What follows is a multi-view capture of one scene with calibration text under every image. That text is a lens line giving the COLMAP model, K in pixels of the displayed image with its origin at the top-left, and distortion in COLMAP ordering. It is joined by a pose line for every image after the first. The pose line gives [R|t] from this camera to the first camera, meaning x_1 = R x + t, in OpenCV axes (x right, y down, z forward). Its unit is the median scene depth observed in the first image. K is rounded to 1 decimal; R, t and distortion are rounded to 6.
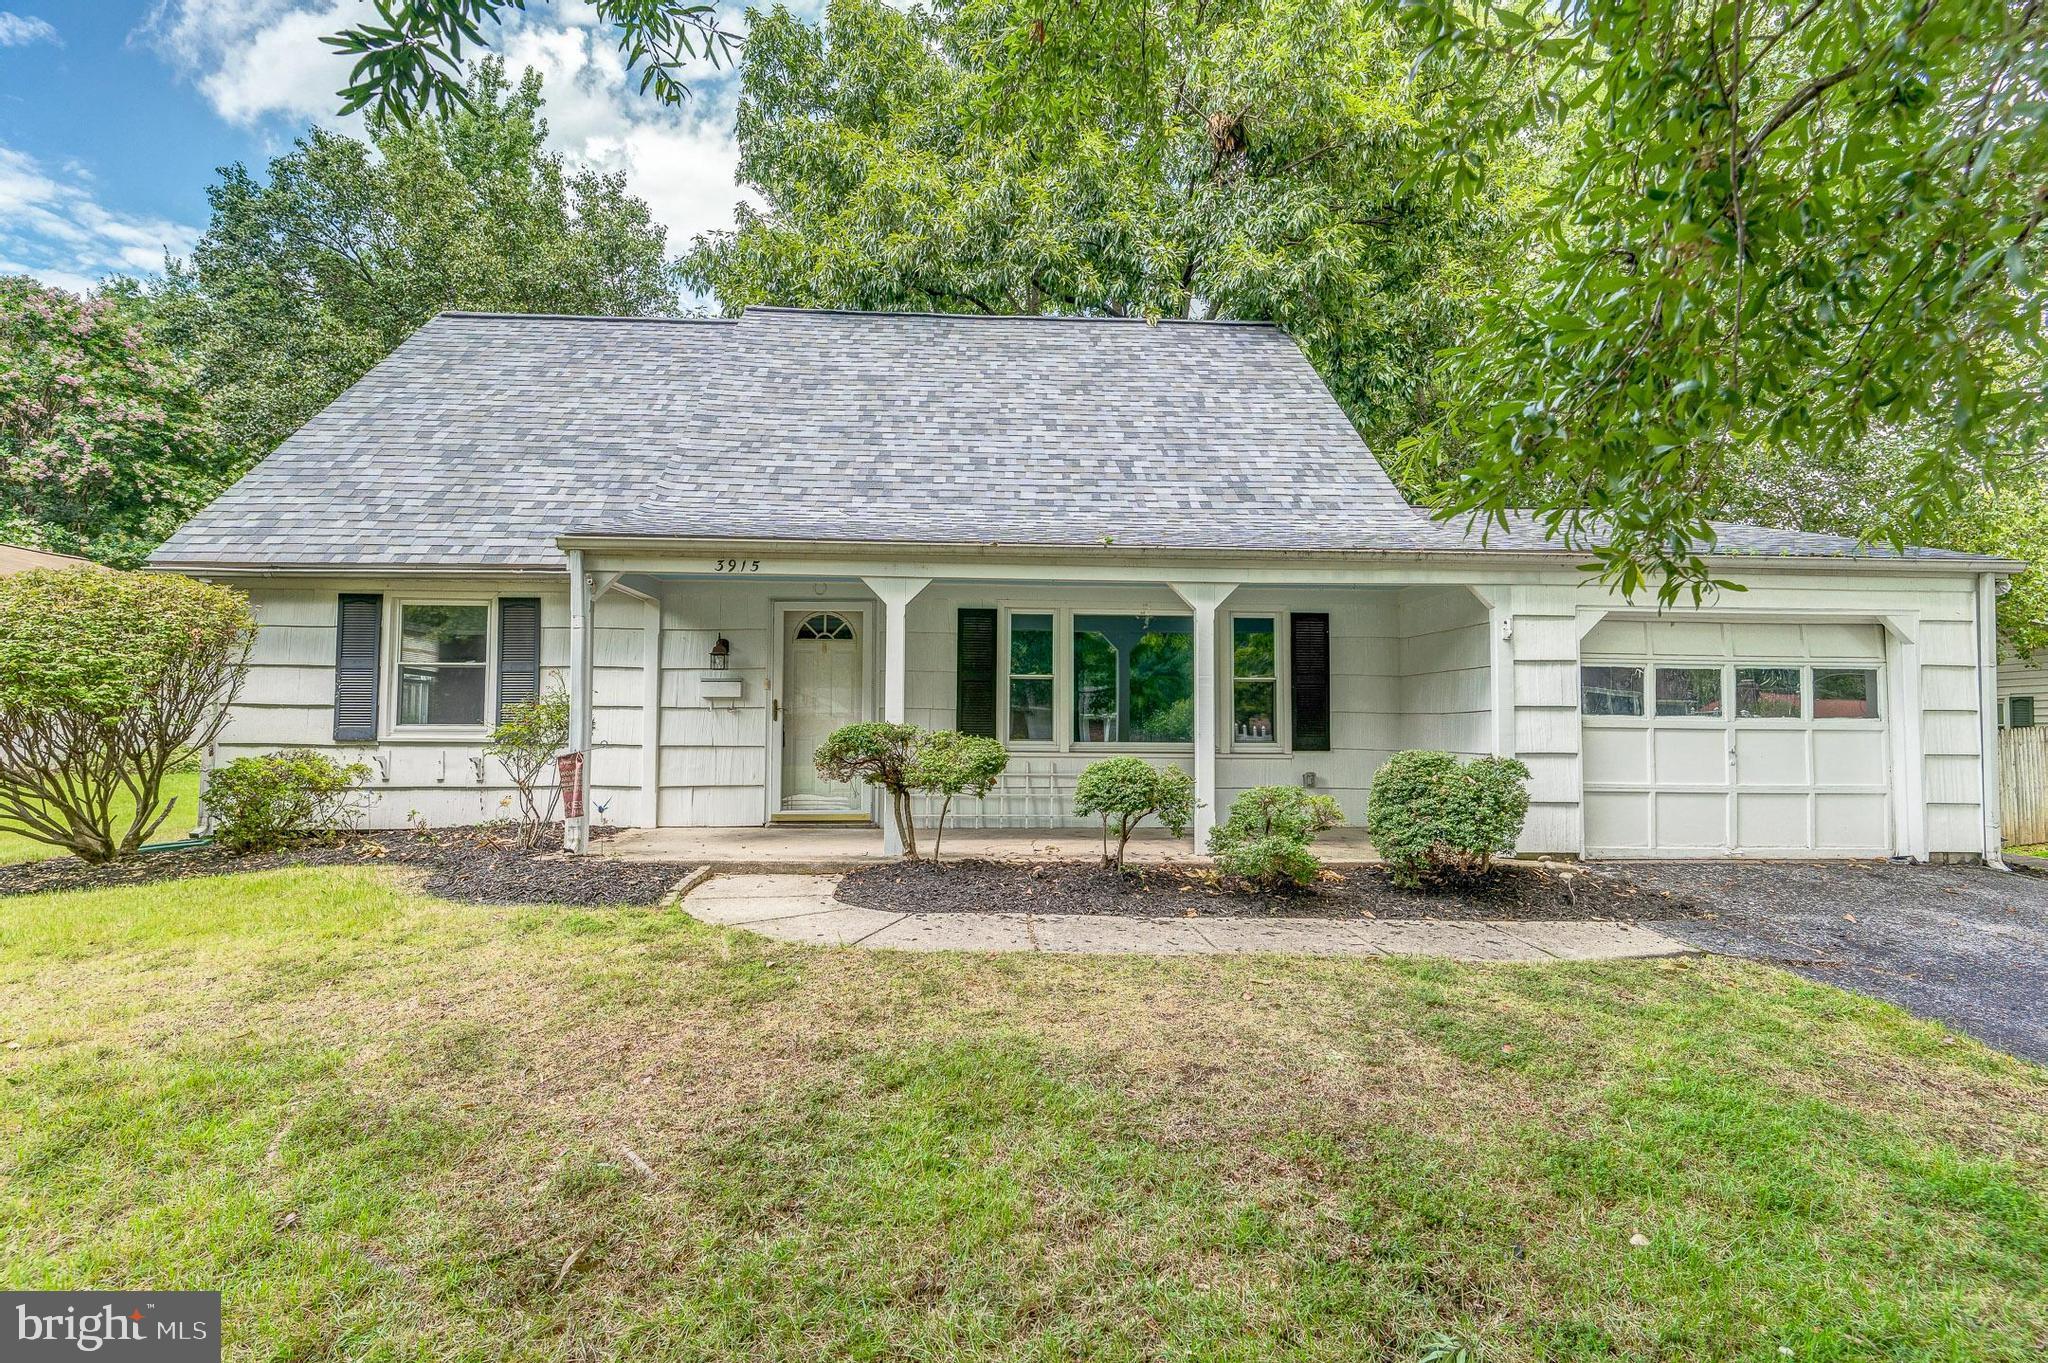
lens RADIAL K [[963.0, 0, 1023.0], [0, 963.0, 673.5], [0, 0, 1]] dist [0.002644, -0.000021]
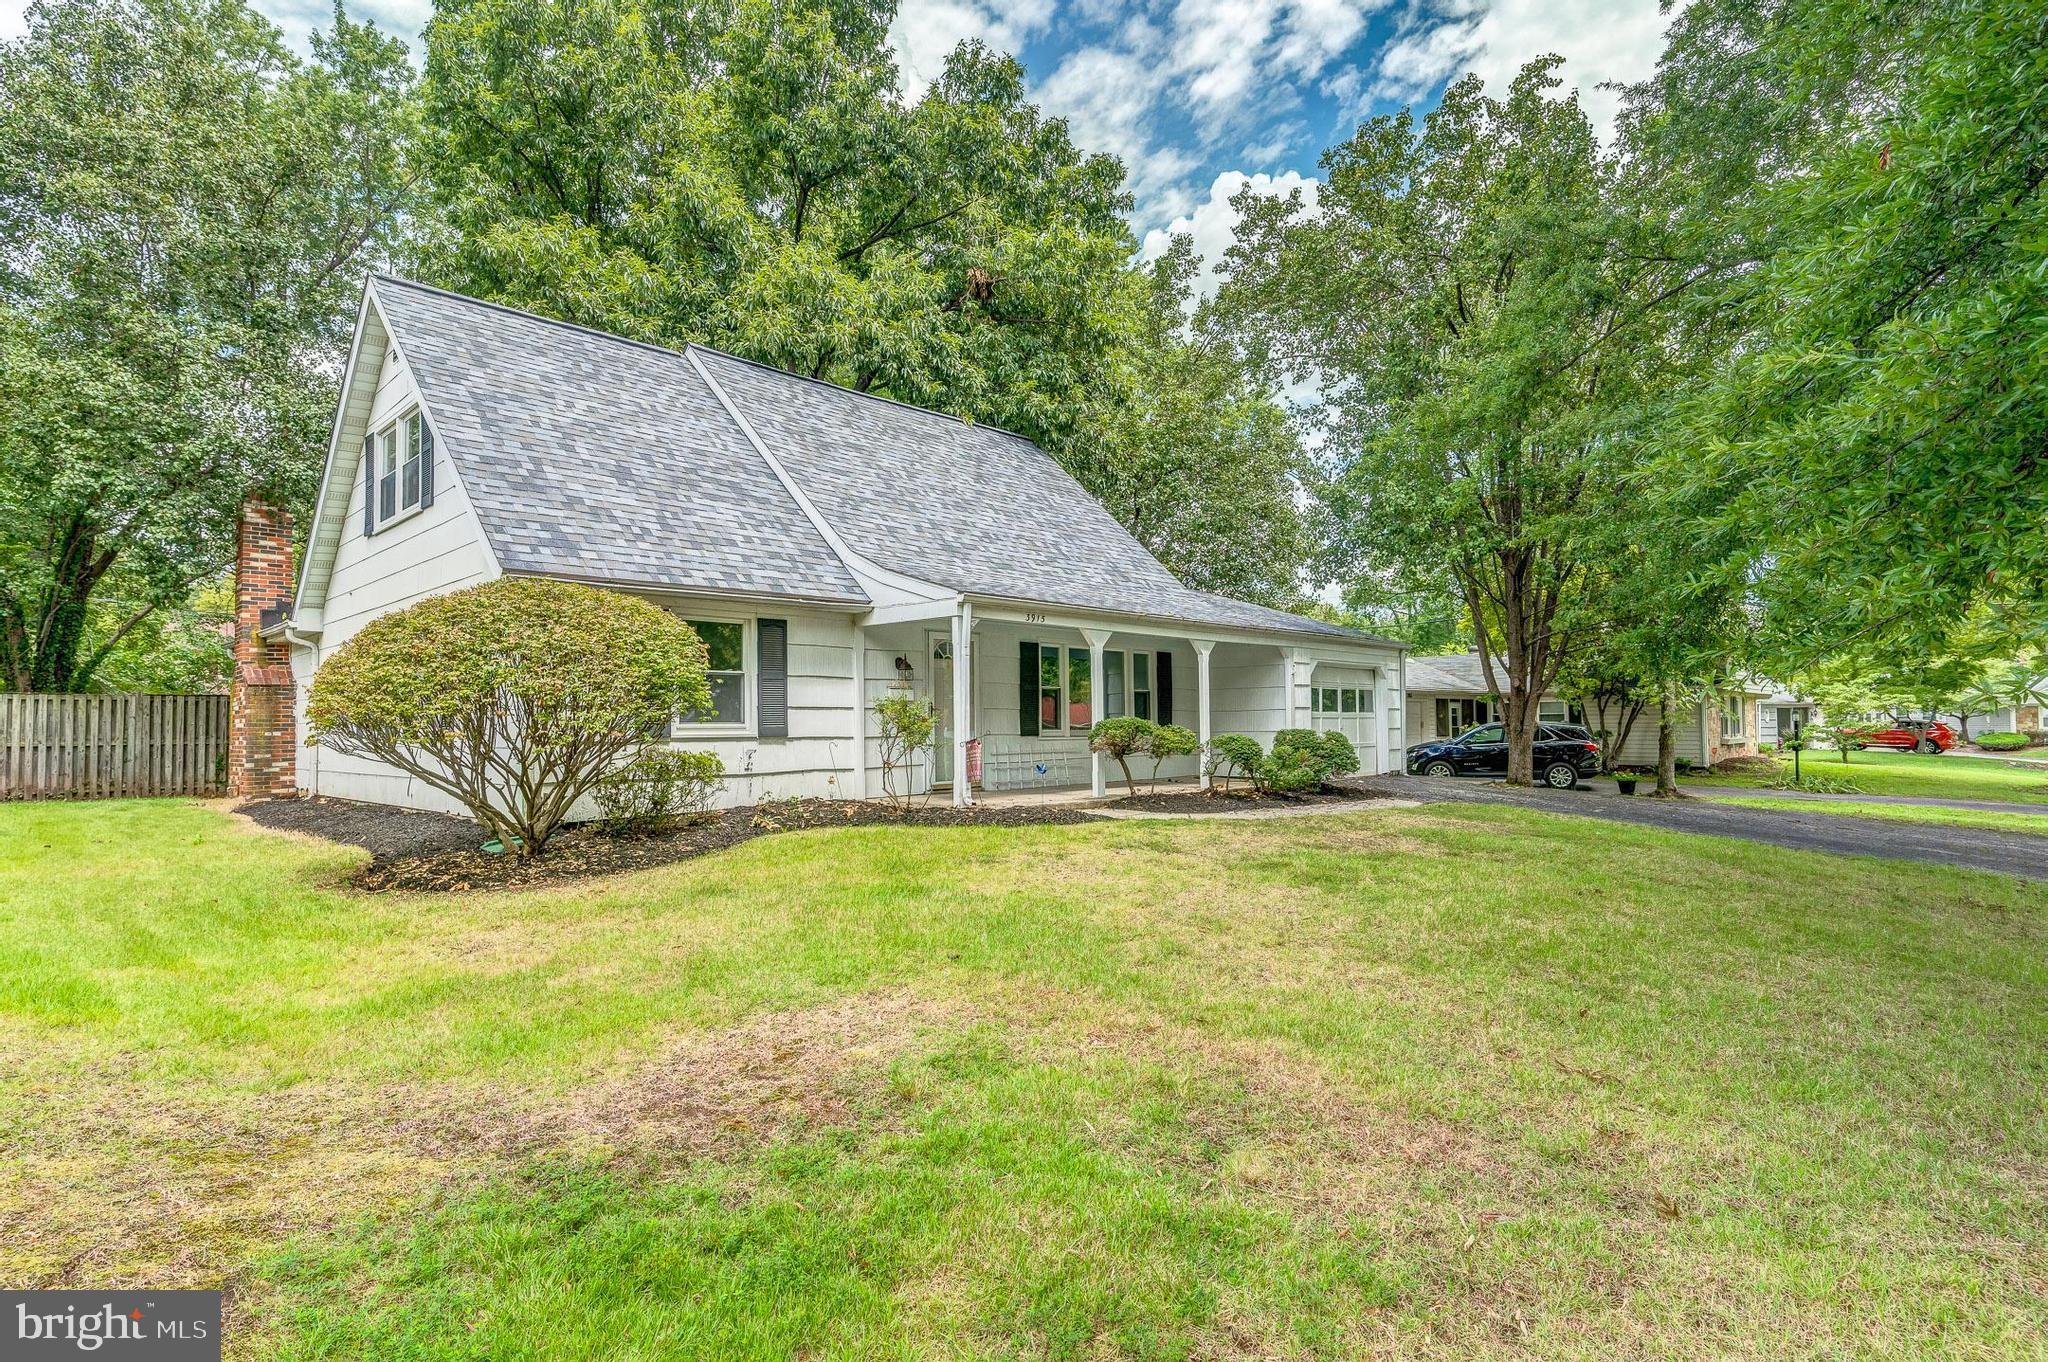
lens RADIAL K [[963.0, 0, 1023.0], [0, 963.0, 673.0], [0, 0, 1]] dist [0.002644, -0.000021]
pose [[0.752355, 0.021387, 0.658410, -1.117014], [-0.021958, 0.999732, -0.007384, -0.008274], [-0.658392, -0.008902, 0.752623, -0.142690]]
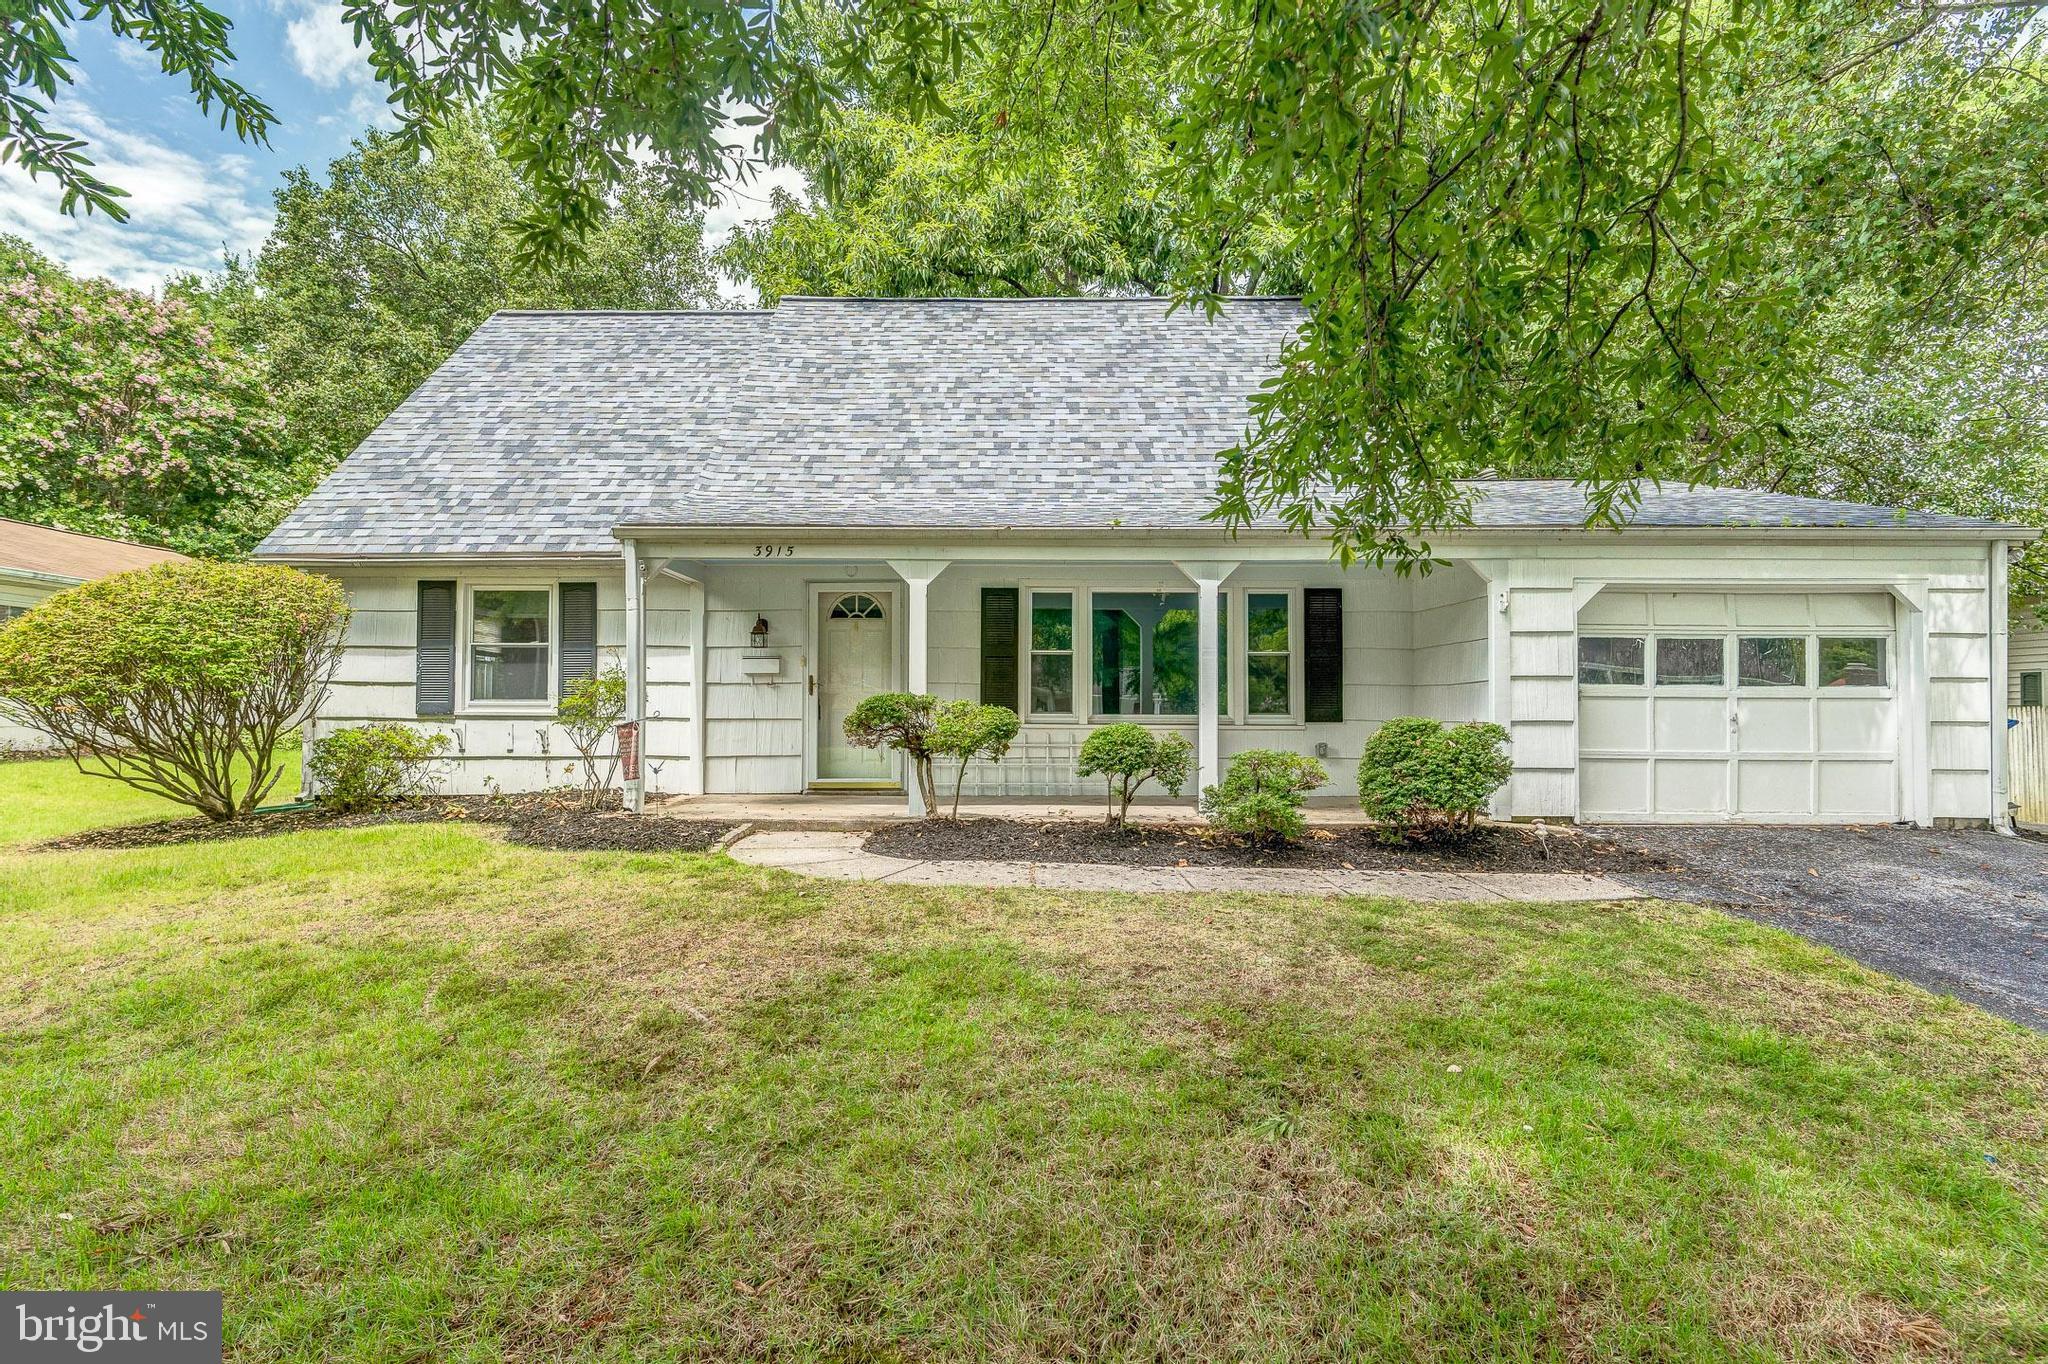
lens RADIAL K [[1039.5, 0, 1020.6], [0, 1039.5, 675.8], [0, 0, 1]] dist [0.001715, 0.000076]
pose [[0.997974, -0.006047, -0.063329, 0.049885], [0.007135, 0.999831, 0.016969, 0.010198], [0.063215, -0.017386, 0.997848, -0.141514]]
